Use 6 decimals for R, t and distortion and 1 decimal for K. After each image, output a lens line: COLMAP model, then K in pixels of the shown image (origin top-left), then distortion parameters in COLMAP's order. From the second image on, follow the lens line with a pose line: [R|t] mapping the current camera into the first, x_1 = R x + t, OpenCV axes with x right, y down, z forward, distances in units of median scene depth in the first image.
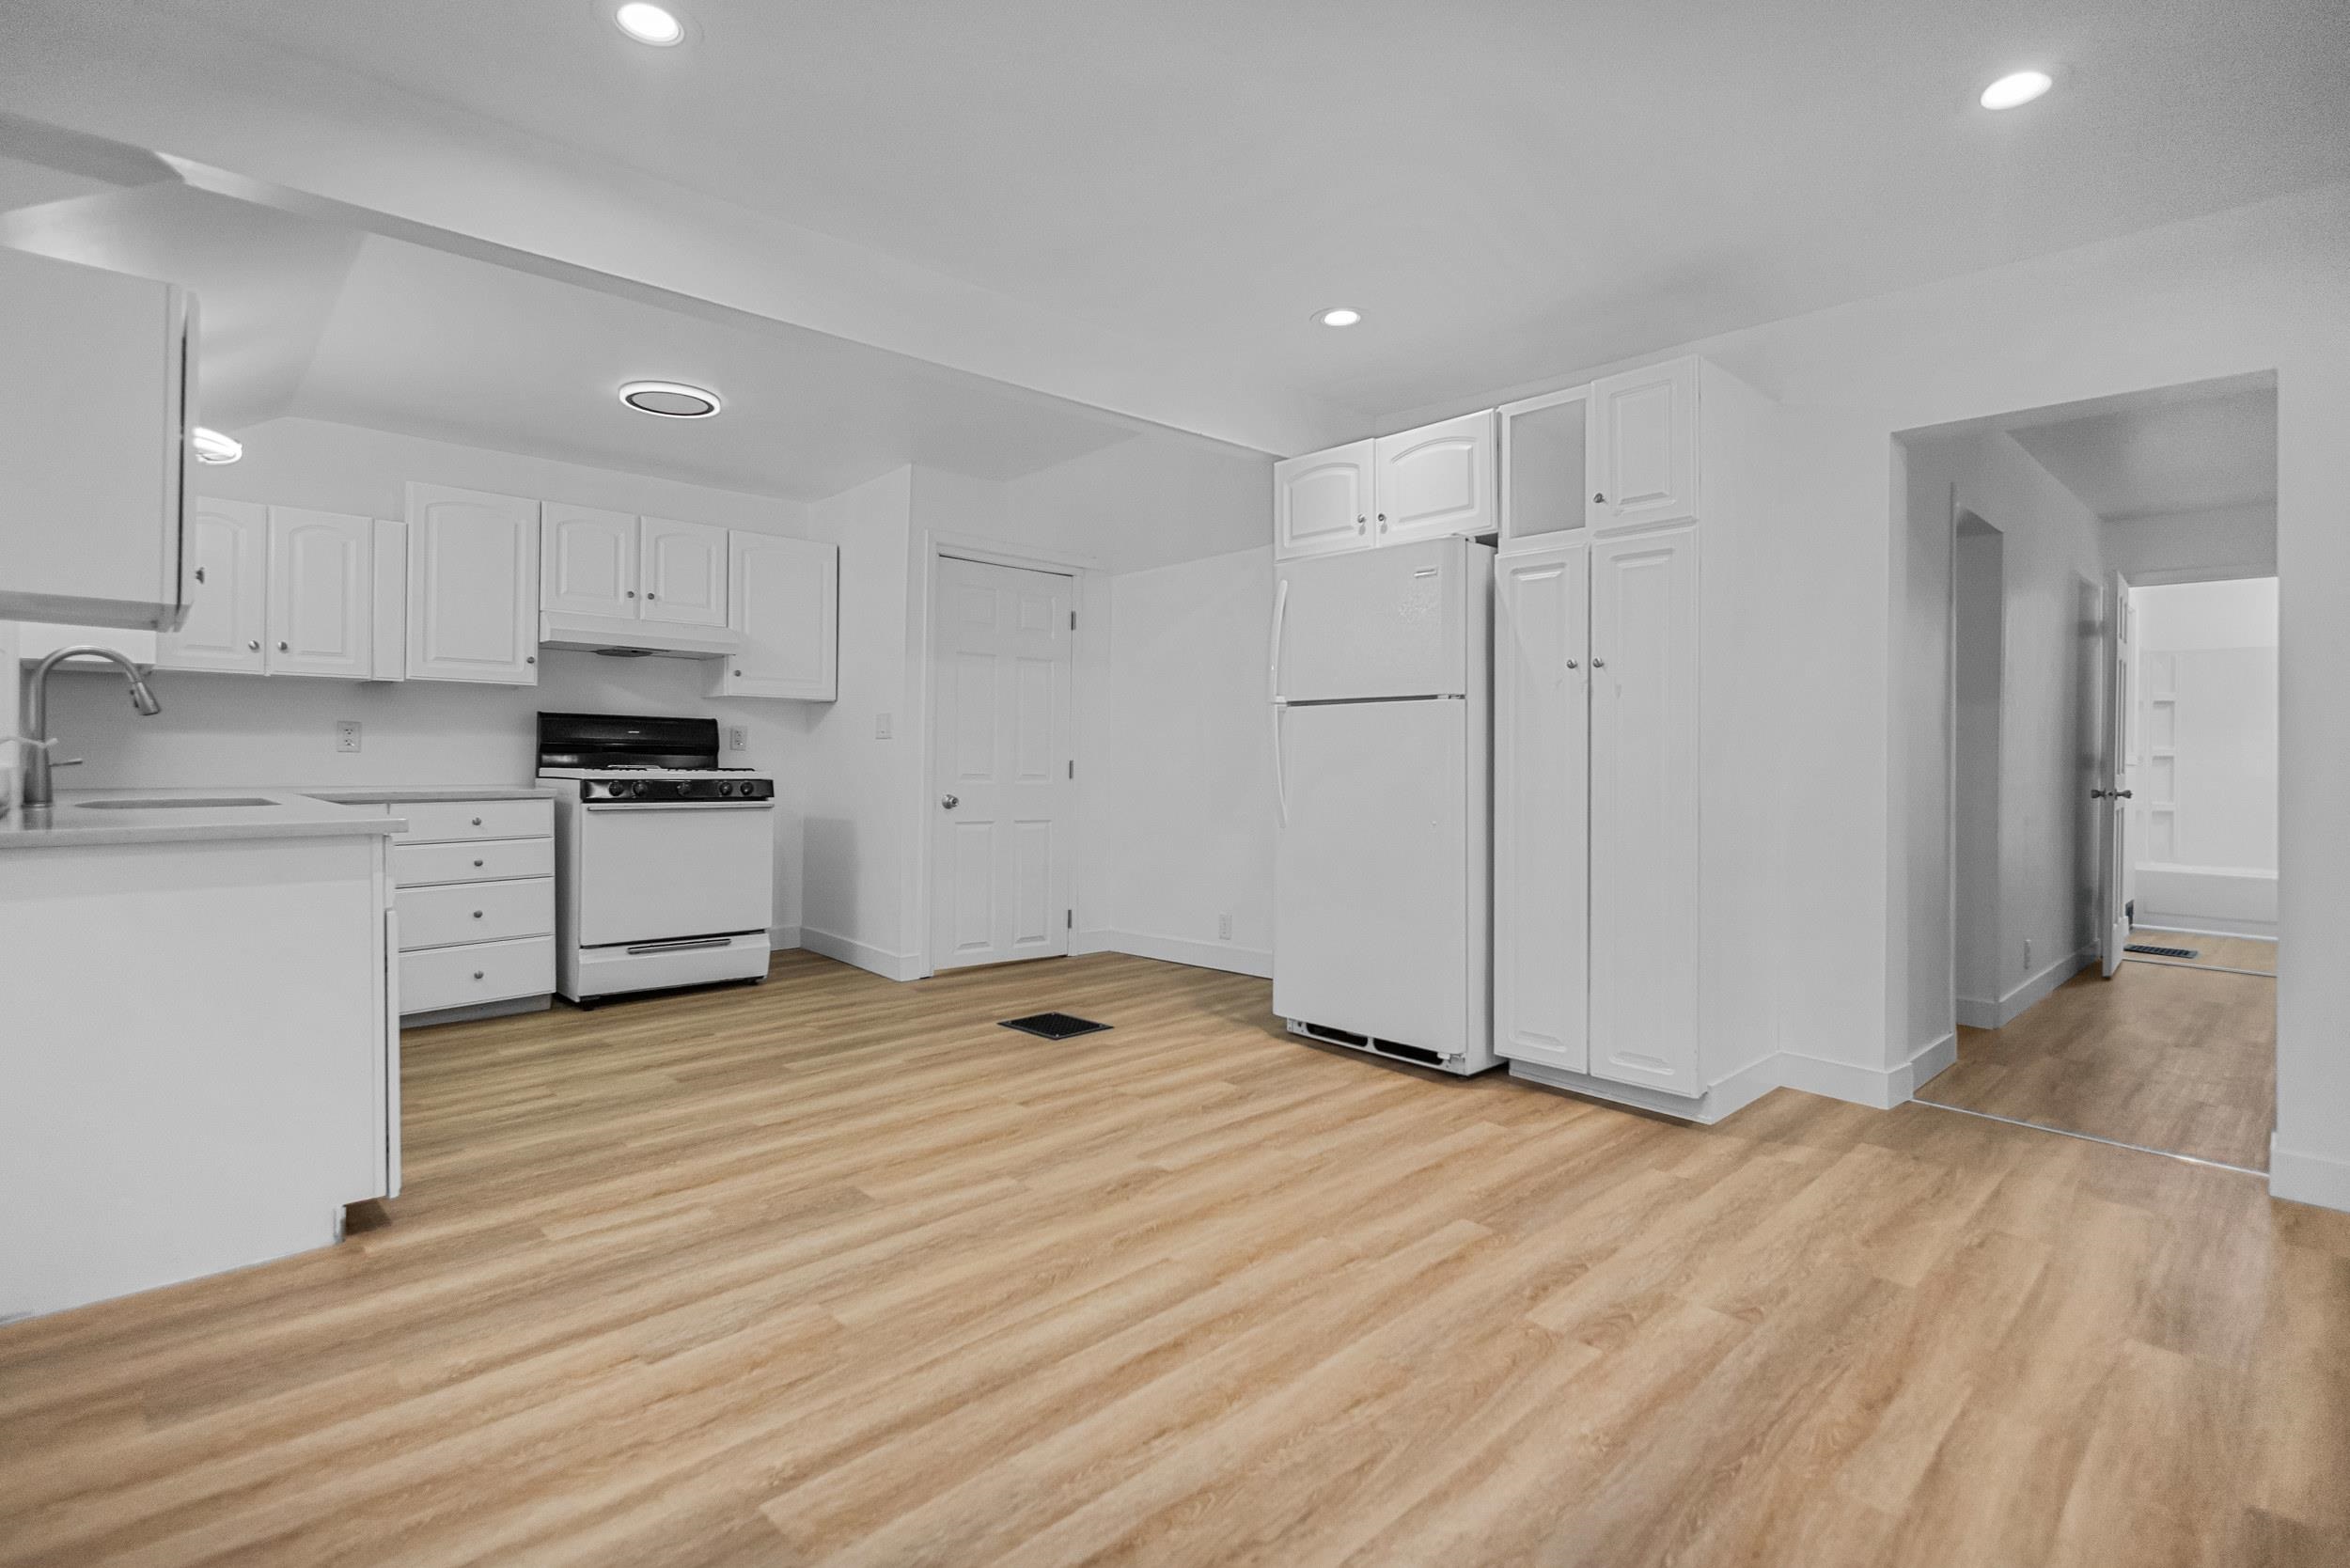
lens RADIAL K [[1095.2, 0, 1165.9], [0, 1095.2, 781.7], [0, 0, 1]] dist [-0.003114, -0.000465]
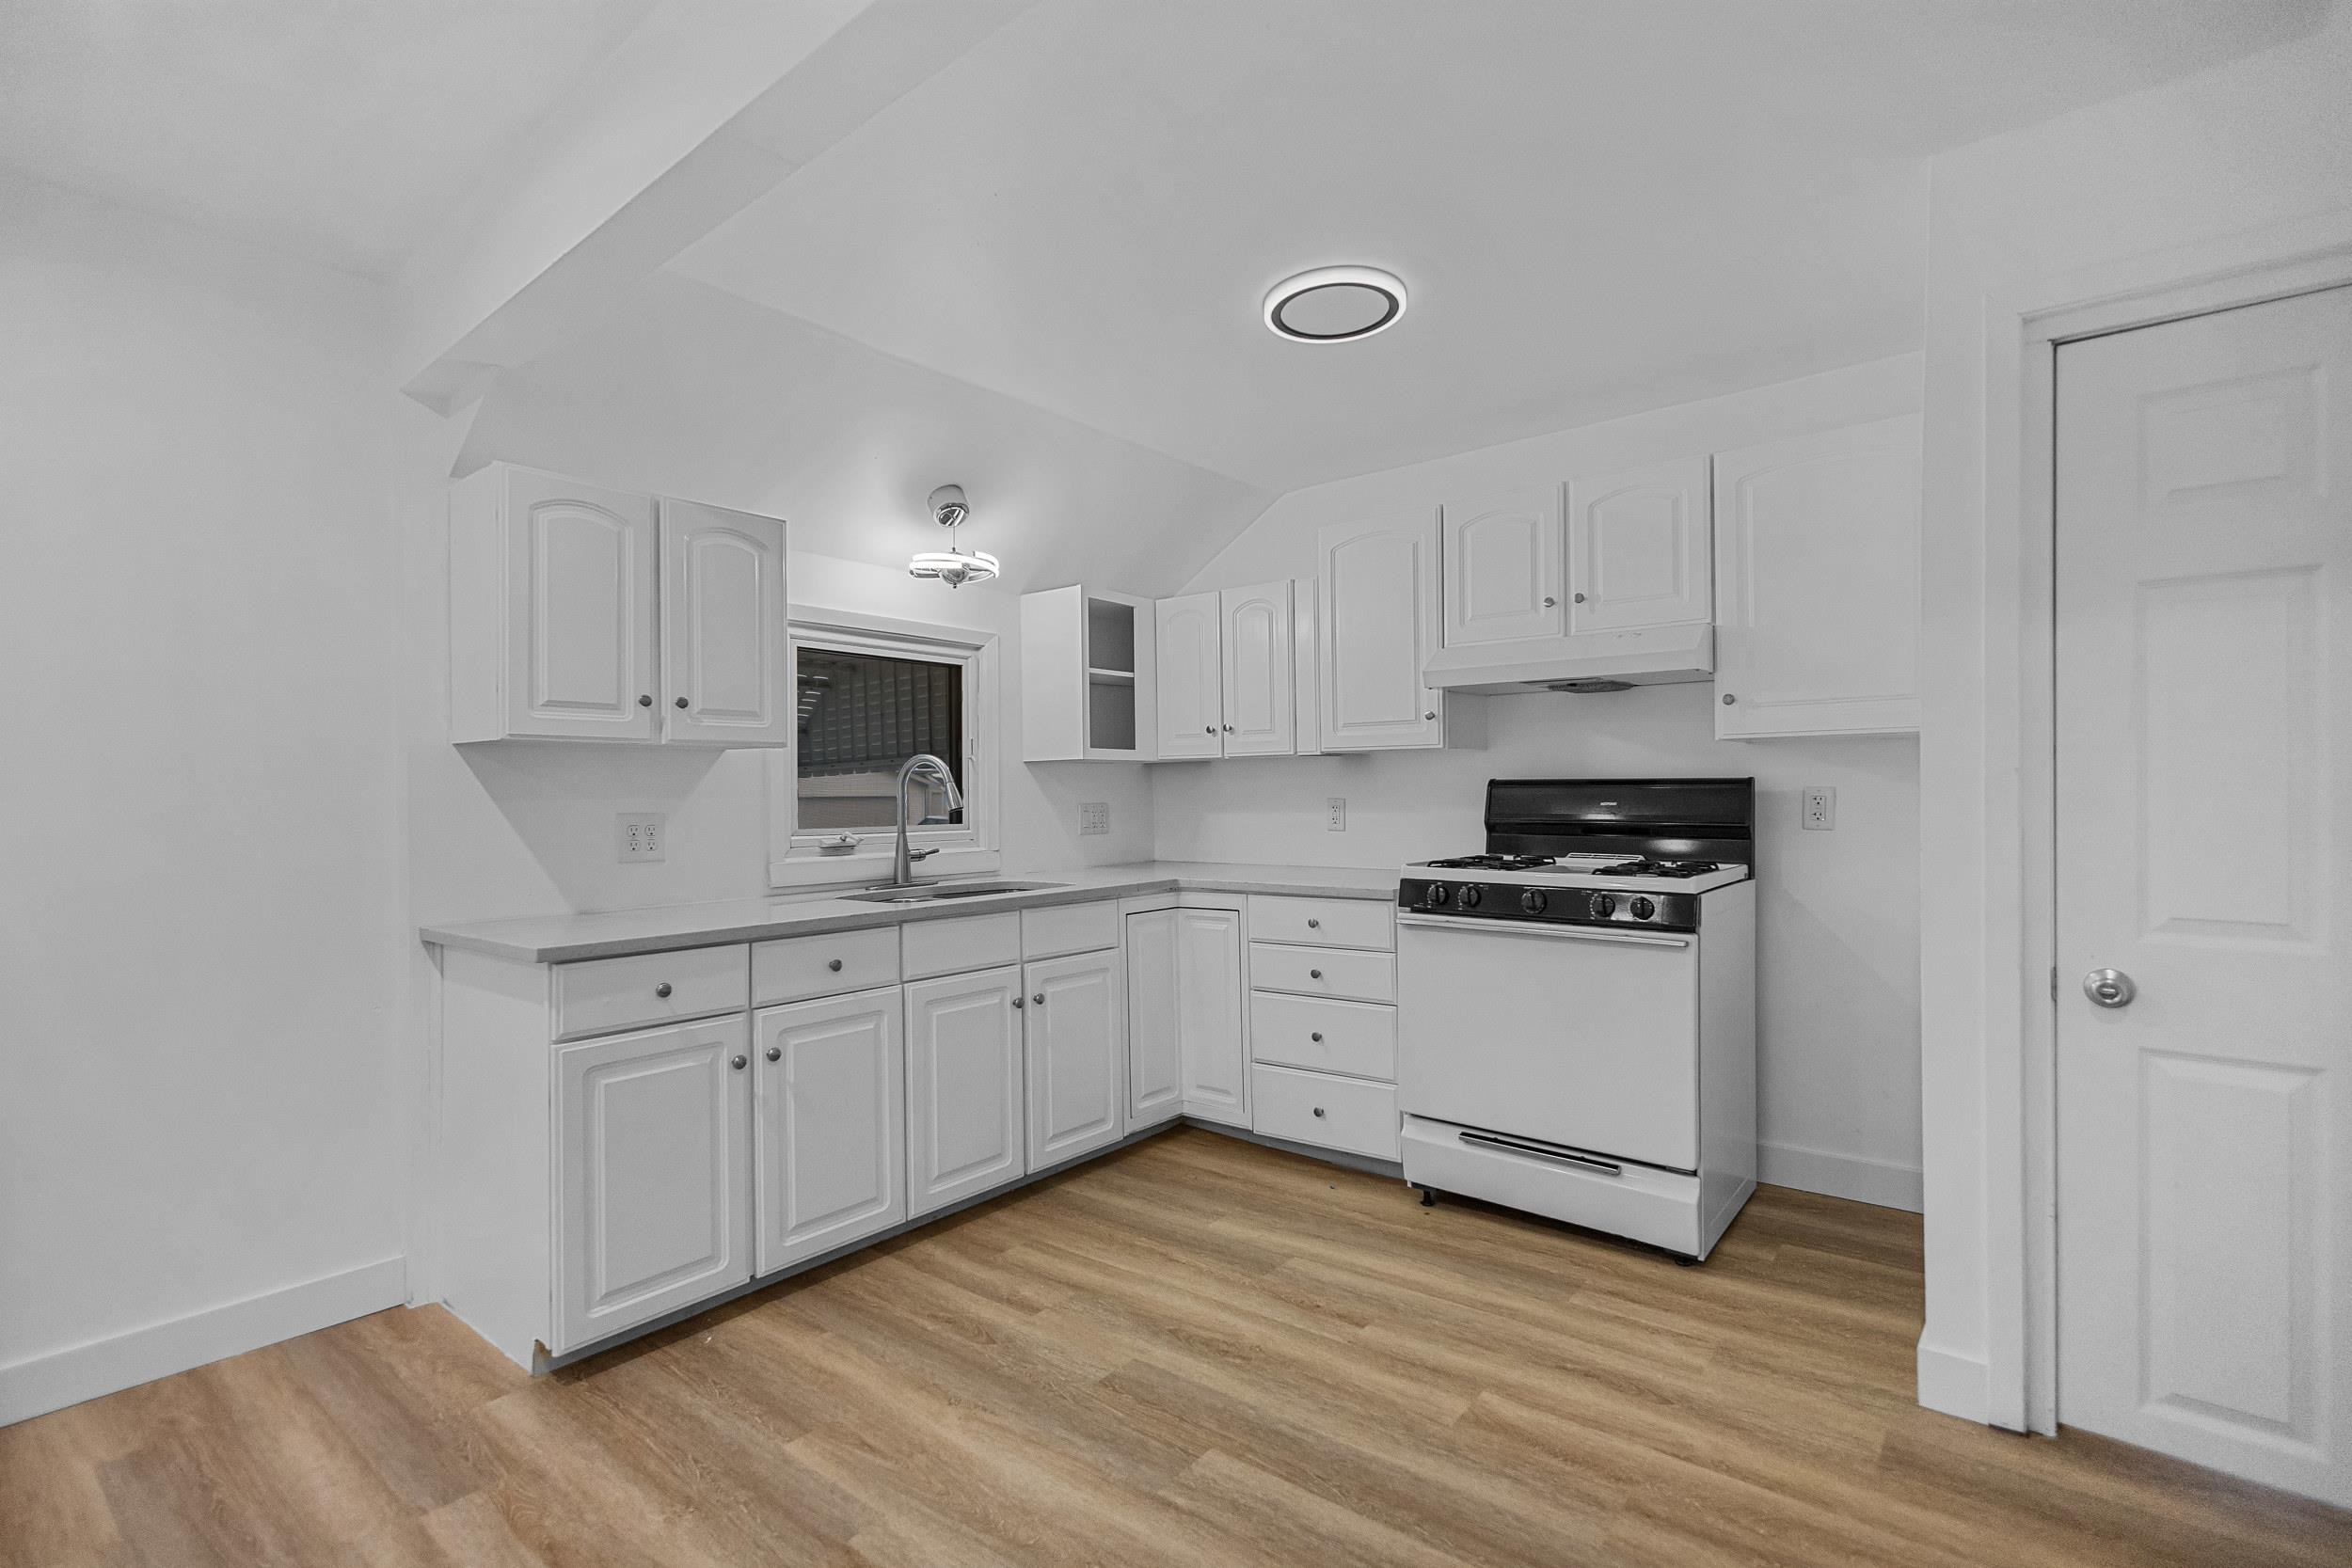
lens RADIAL K [[1060.7, 0, 1175.1], [0, 1060.7, 792.7], [0, 0, 1]] dist [-0.003134, -0.000568]
pose [[0.130171, -0.008656, -0.991454, 0.136643], [-0.008470, 0.999916, -0.009841, -0.049352], [0.991455, 0.009678, 0.130086, 0.744431]]
